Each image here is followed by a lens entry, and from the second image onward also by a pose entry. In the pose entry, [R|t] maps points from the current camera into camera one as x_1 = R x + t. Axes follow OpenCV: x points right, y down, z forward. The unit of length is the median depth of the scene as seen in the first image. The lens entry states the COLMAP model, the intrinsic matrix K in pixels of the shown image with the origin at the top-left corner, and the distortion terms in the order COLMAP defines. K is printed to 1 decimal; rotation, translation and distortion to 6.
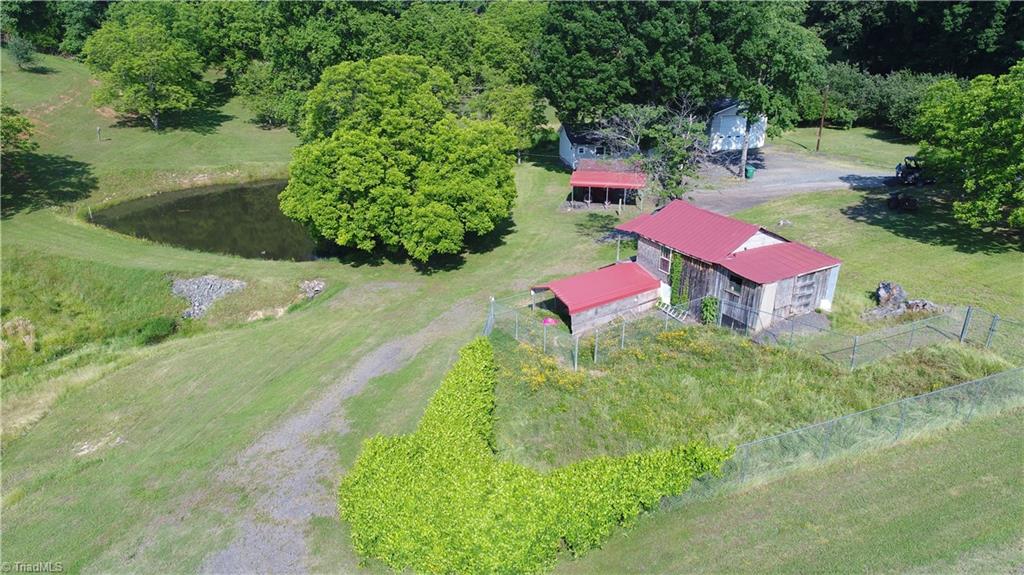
lens RADIAL K [[687.7, 0, 513.0], [0, 687.7, 291.9], [0, 0, 1]] dist [0.002974, -0.001458]
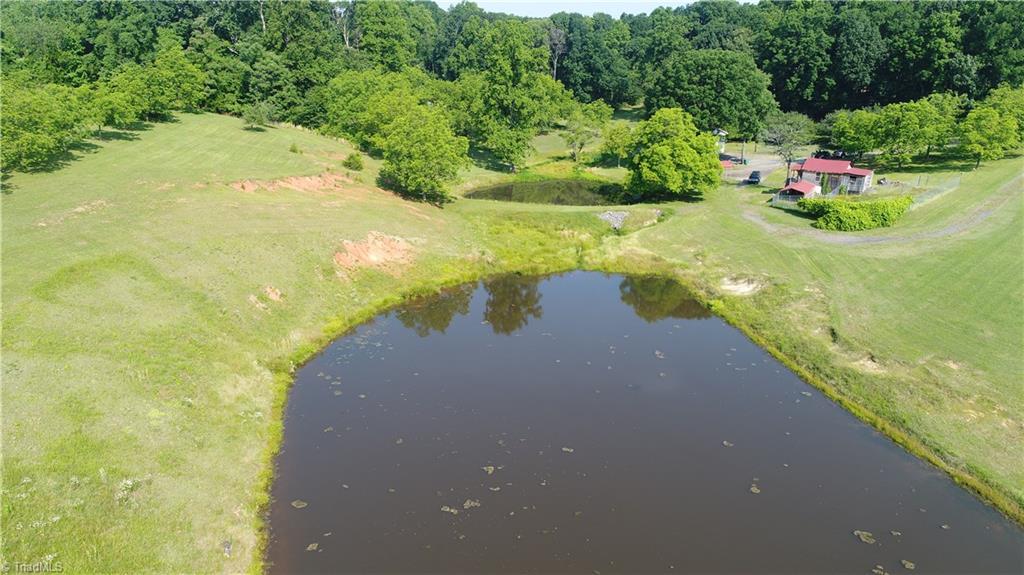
lens RADIAL K [[687.7, 0, 513.0], [0, 687.7, 291.9], [0, 0, 1]] dist [0.002974, -0.001458]
pose [[0.924252, -0.120444, 0.362286, -1.453299], [0.144228, 0.988767, -0.039229, 0.252025], [-0.353492, 0.088509, 0.931241, -0.819336]]
